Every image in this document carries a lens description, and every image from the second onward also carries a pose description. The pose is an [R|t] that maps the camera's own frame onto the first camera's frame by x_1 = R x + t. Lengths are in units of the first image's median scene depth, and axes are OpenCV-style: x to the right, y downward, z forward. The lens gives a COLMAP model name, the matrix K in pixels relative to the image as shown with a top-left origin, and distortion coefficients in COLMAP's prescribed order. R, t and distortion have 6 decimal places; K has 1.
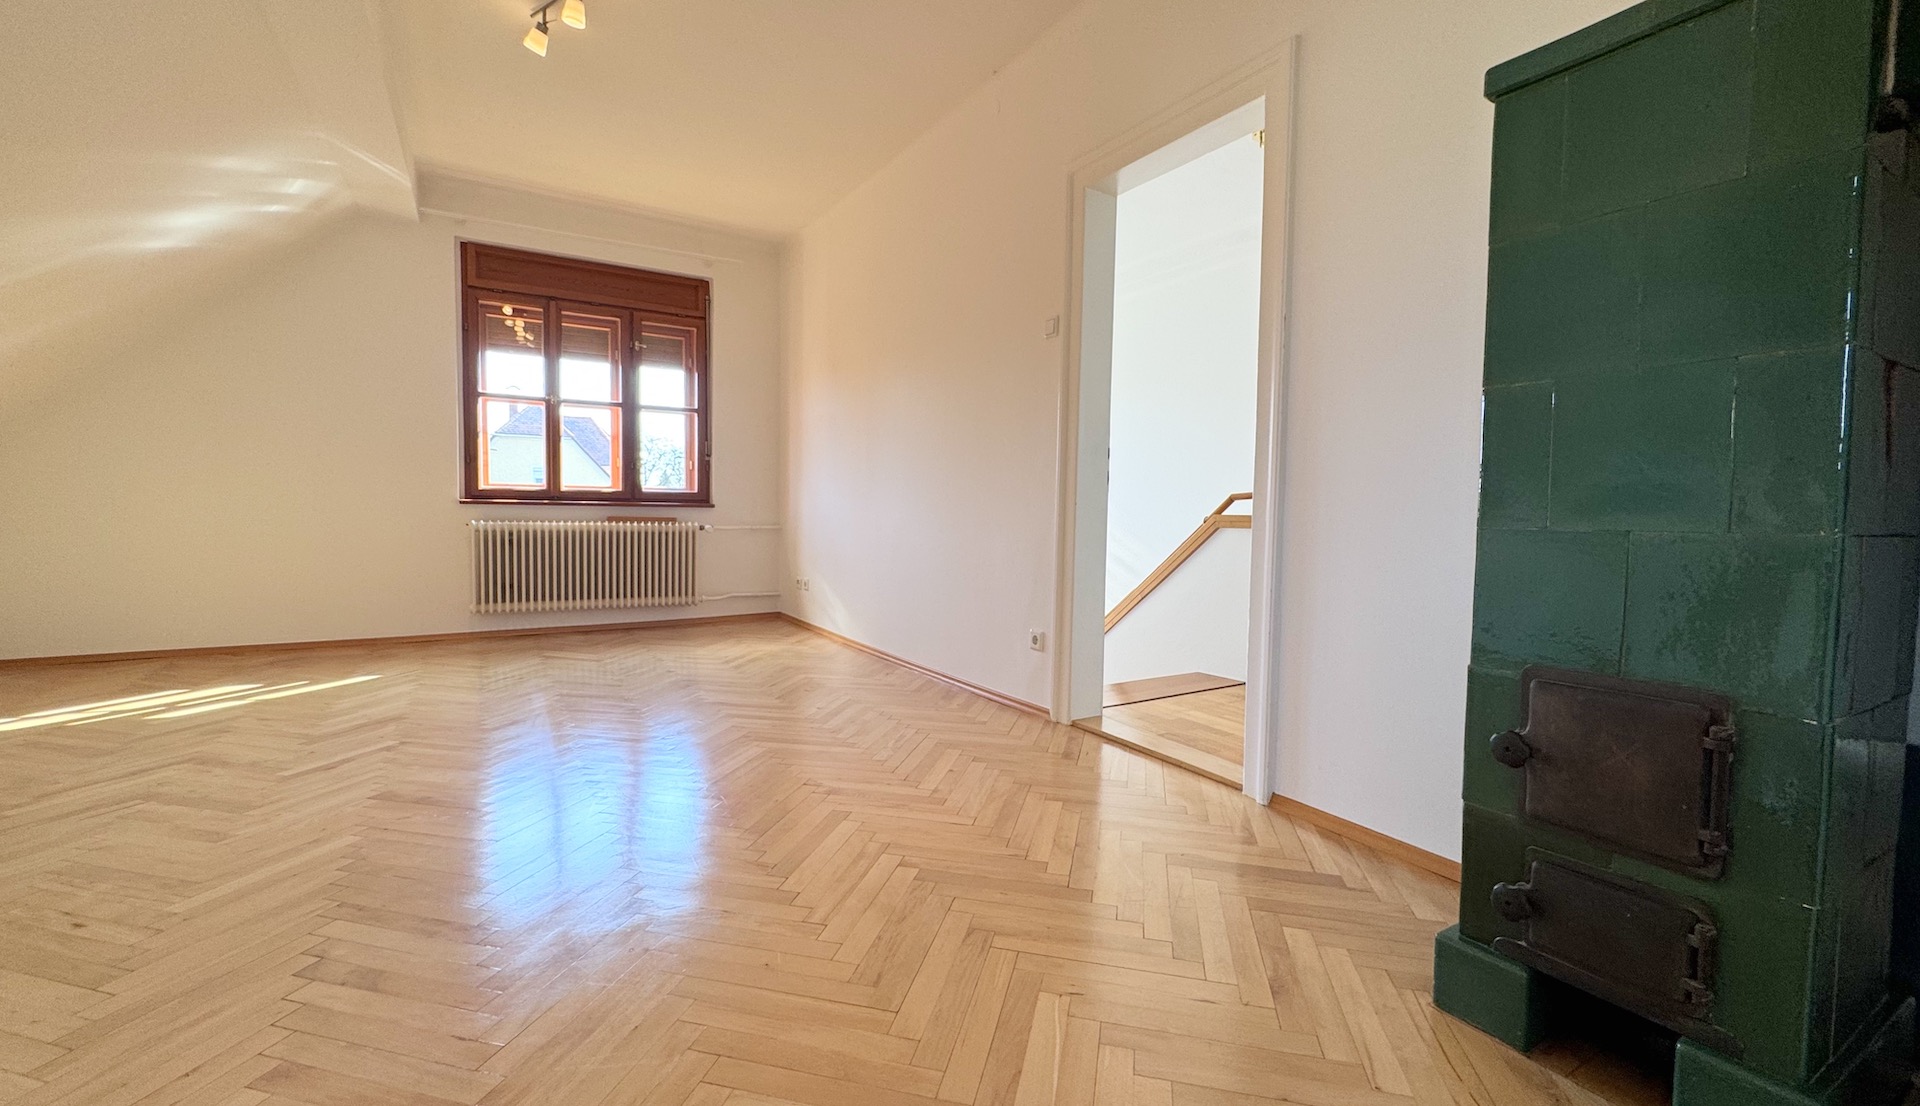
lens RADIAL K [[783.0, 0, 960.3], [0, 783.0, 547.1], [0, 0, 1]] dist [0.000493, -0.000303]
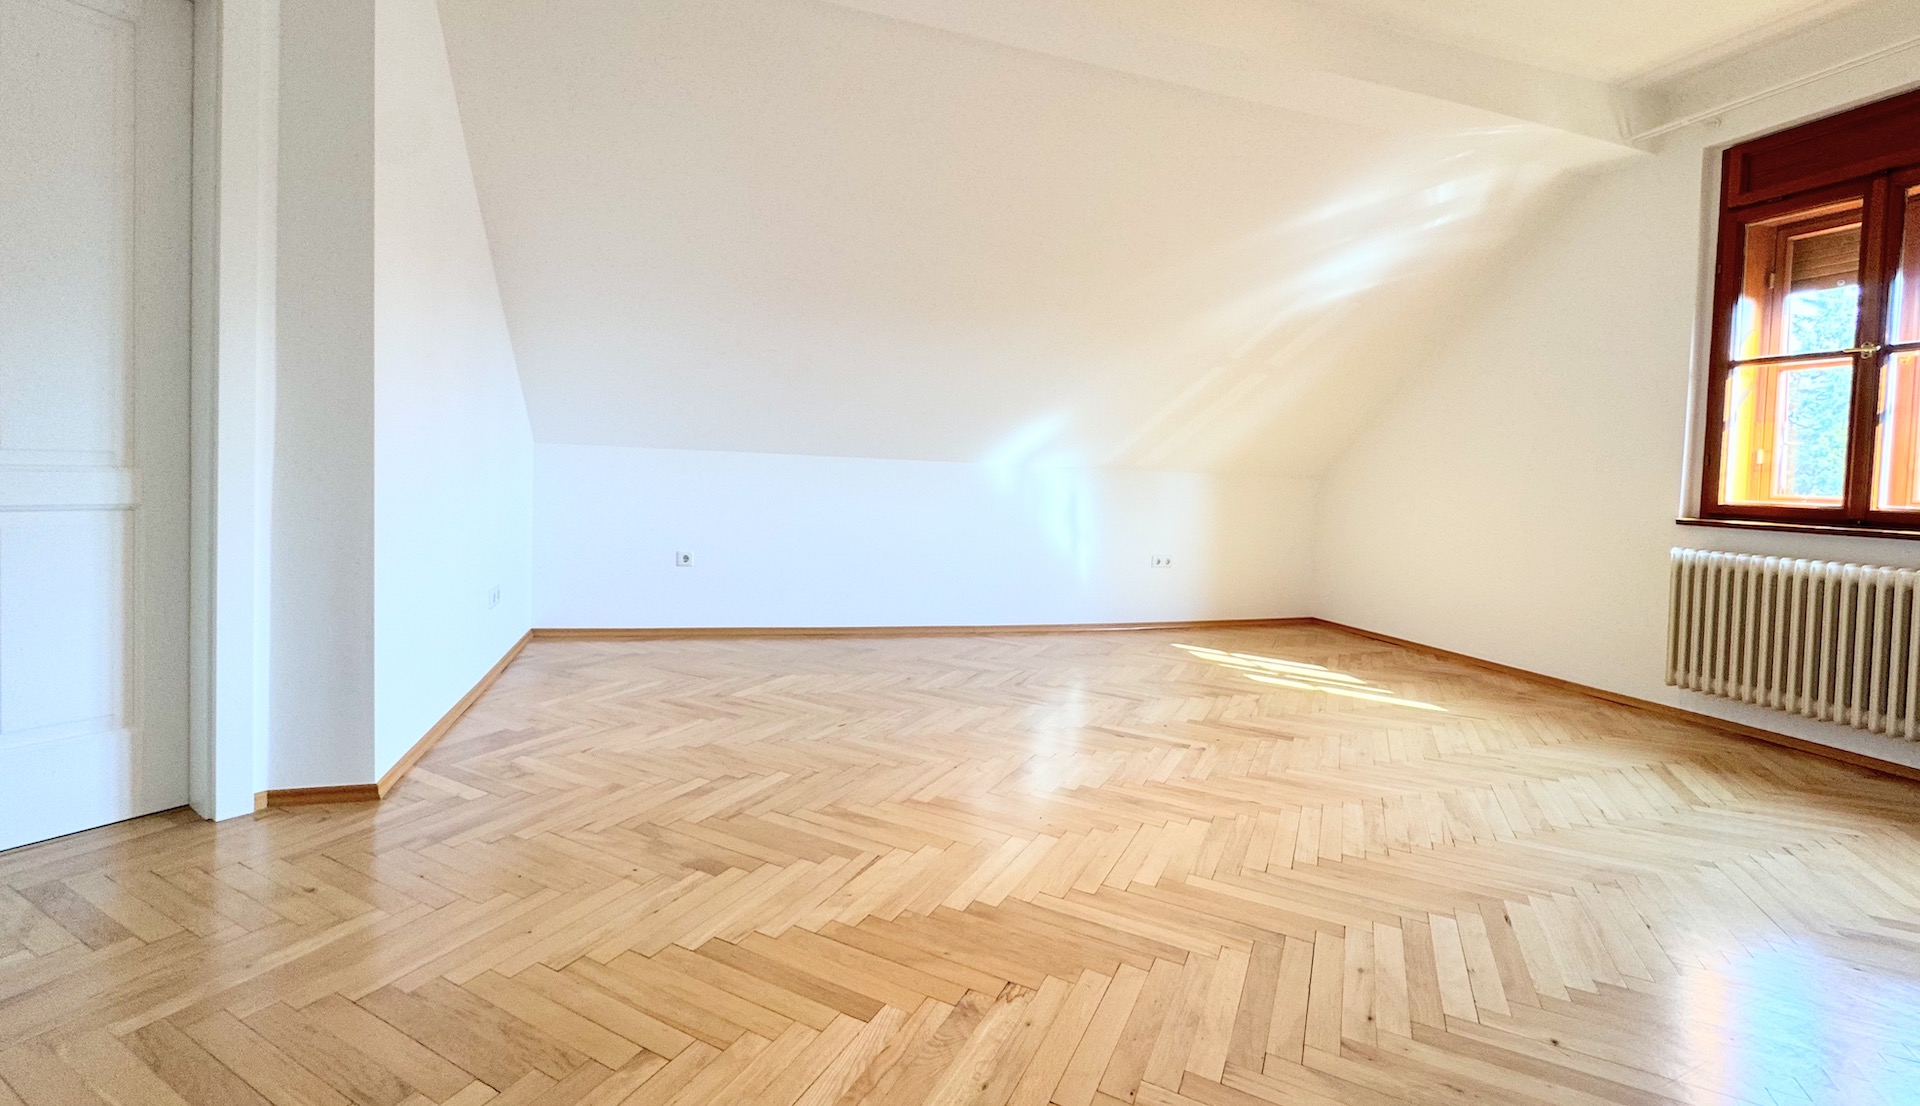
lens RADIAL K [[783.0, 0, 965.1], [0, 783.0, 493.9], [0, 0, 1]] dist [0.000493, -0.000303]
pose [[-0.231839, 0.004658, -0.972743, 0.212301], [-0.085153, 0.996053, 0.025064, -0.047653], [0.969020, 0.088643, -0.230527, 0.565872]]
